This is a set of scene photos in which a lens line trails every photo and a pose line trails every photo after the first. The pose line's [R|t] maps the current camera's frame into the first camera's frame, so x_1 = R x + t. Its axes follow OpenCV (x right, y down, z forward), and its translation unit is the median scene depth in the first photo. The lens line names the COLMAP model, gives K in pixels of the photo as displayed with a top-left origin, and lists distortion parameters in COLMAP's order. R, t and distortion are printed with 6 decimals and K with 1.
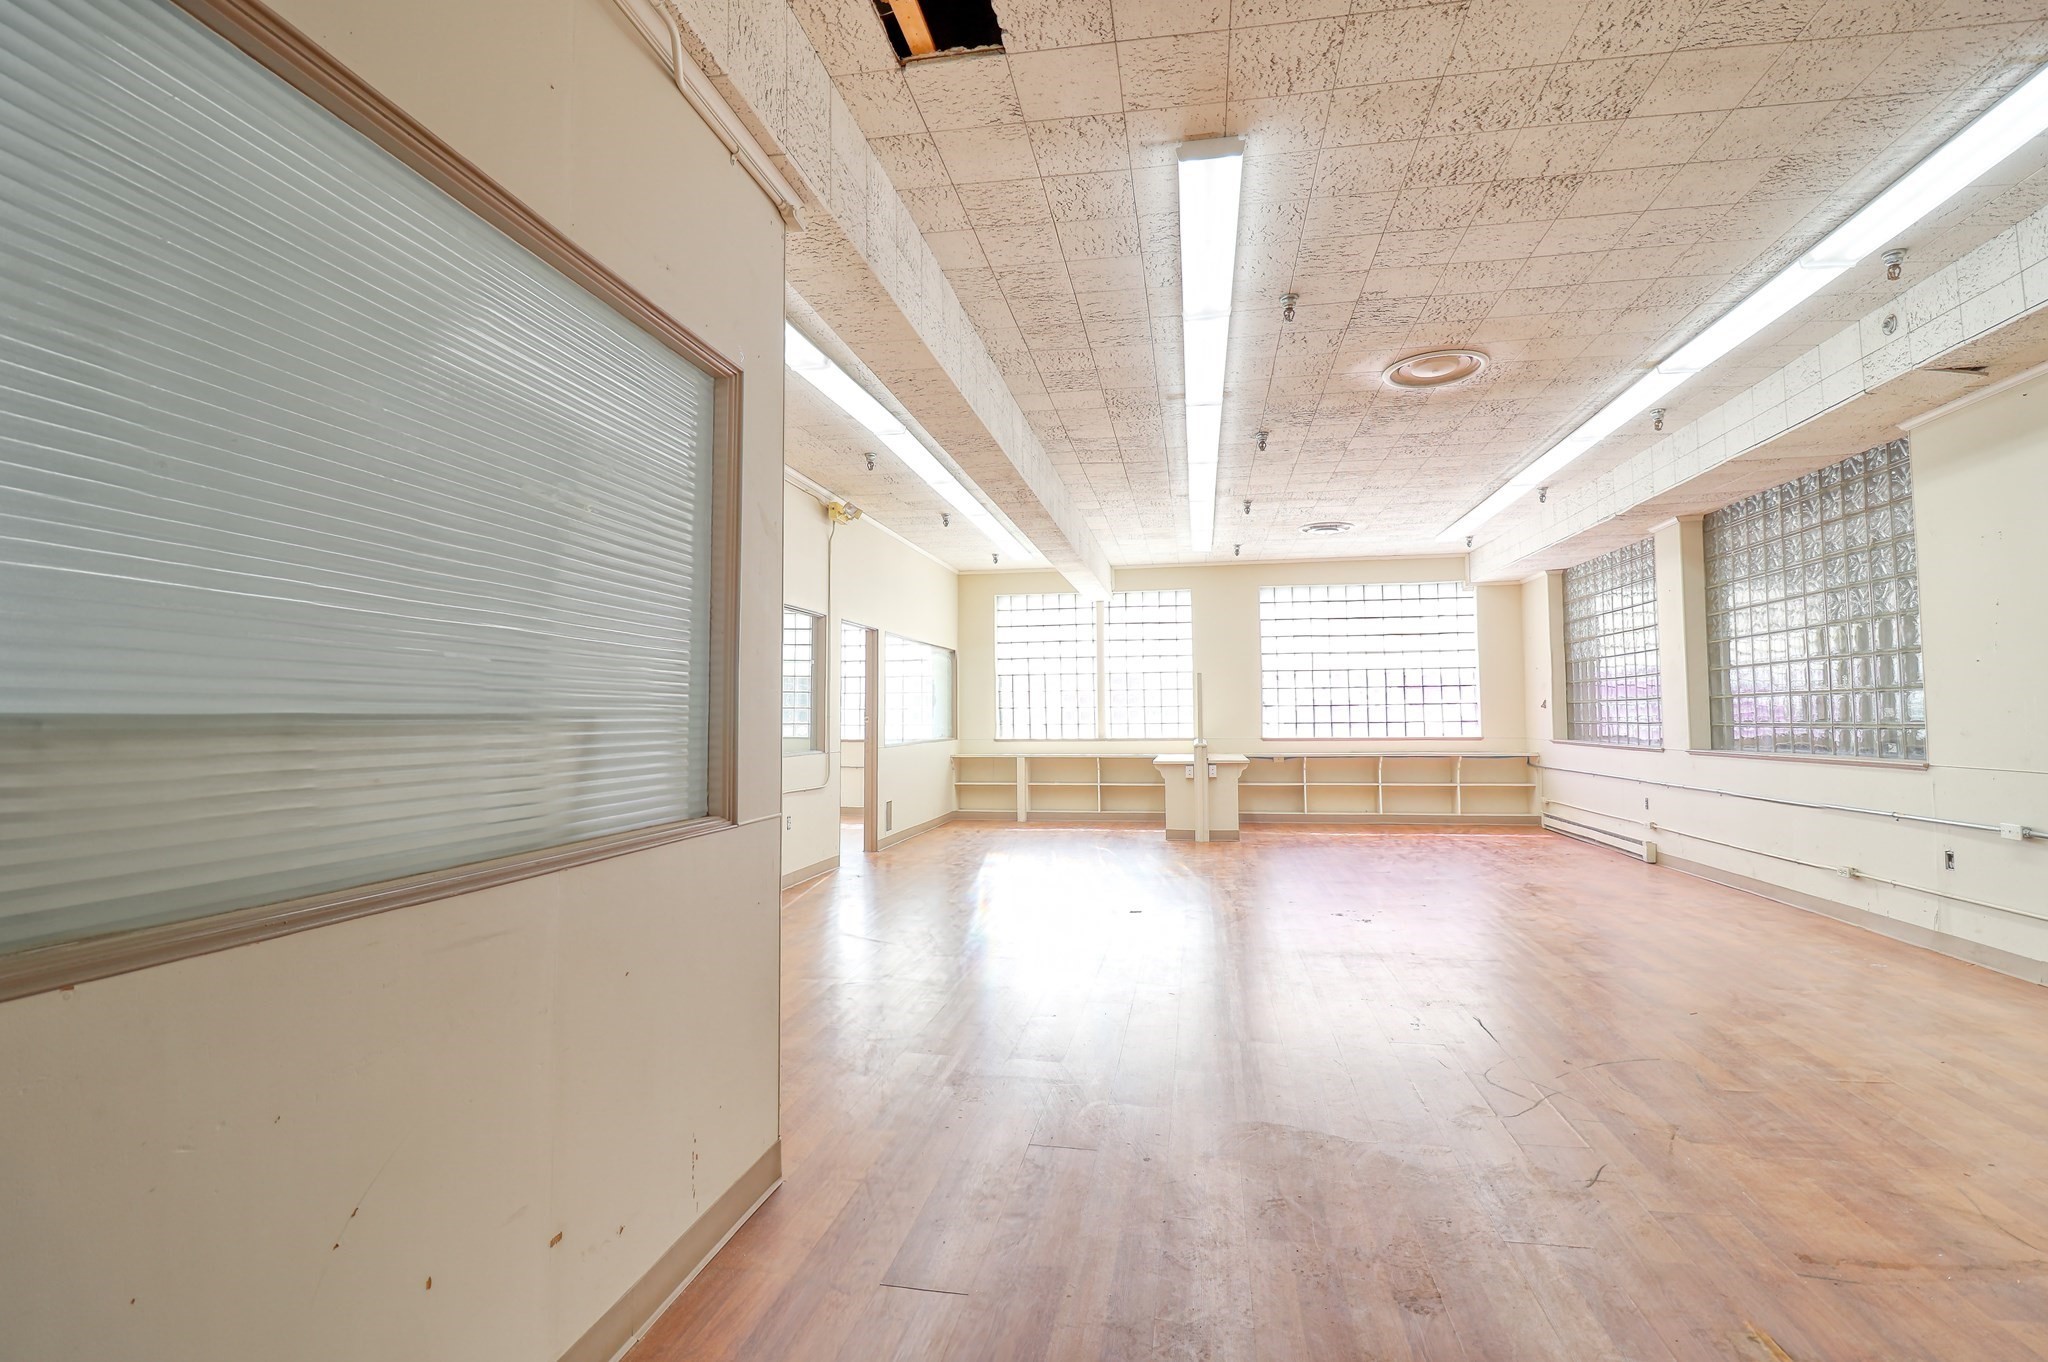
lens RADIAL K [[960.8, 0, 1017.0], [0, 960.8, 668.3], [0, 0, 1]] dist [-0.001384, -0.013904]
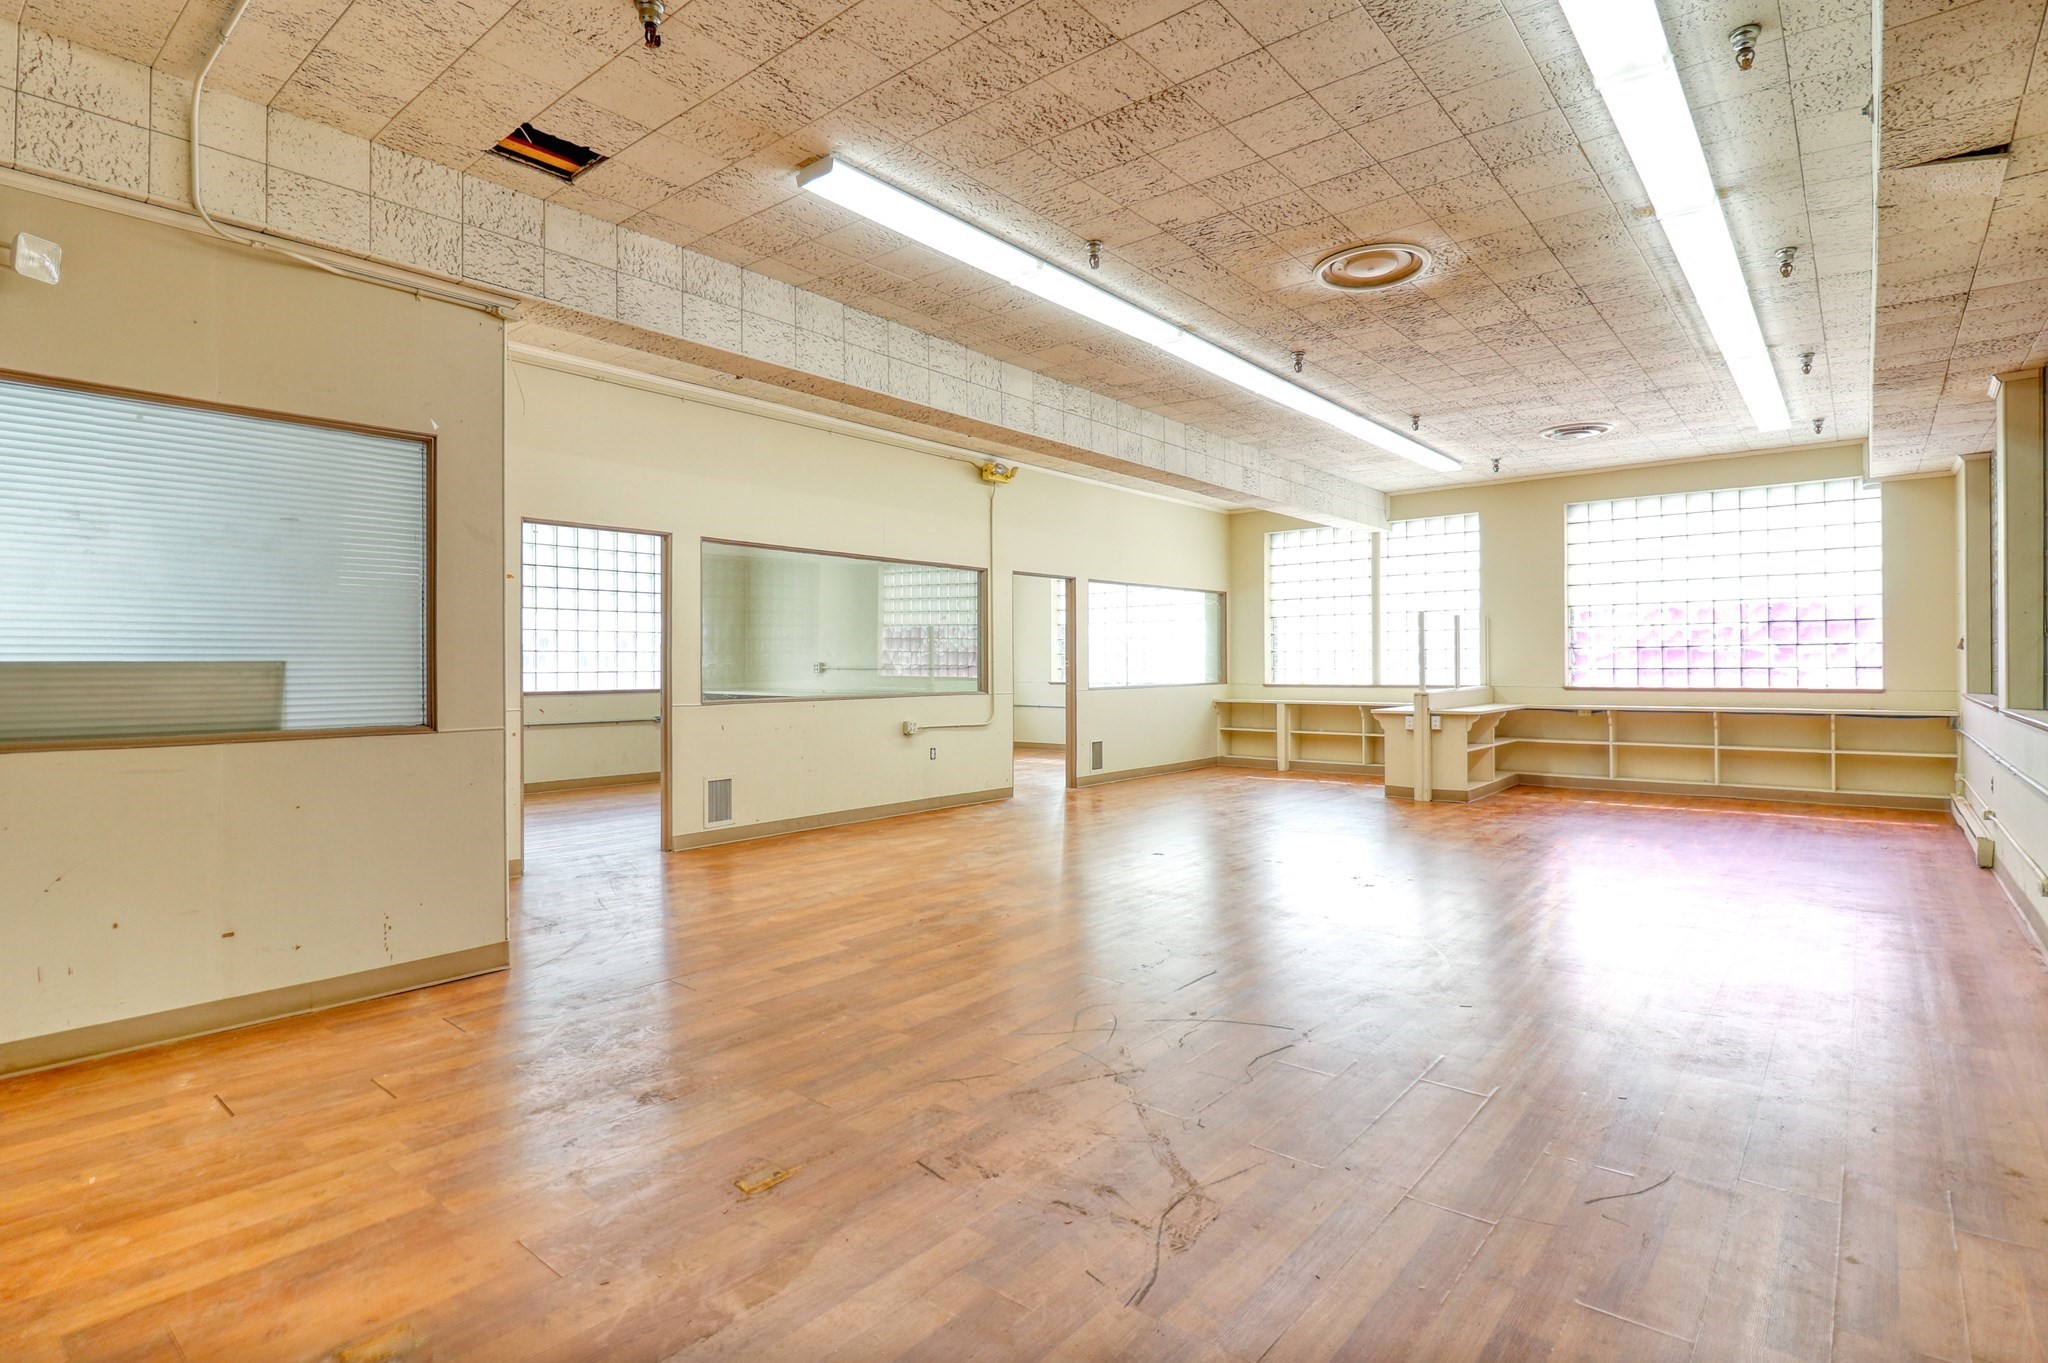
lens RADIAL K [[1011.0, 0, 1026.3], [0, 1011.0, 669.6], [0, 0, 1]] dist [-0.003602, -0.000639]
pose [[0.873322, 0.004647, -0.487121, 0.295379], [0.024385, 0.998284, 0.053241, -0.000273], [0.486532, -0.058375, 0.871710, 0.008477]]
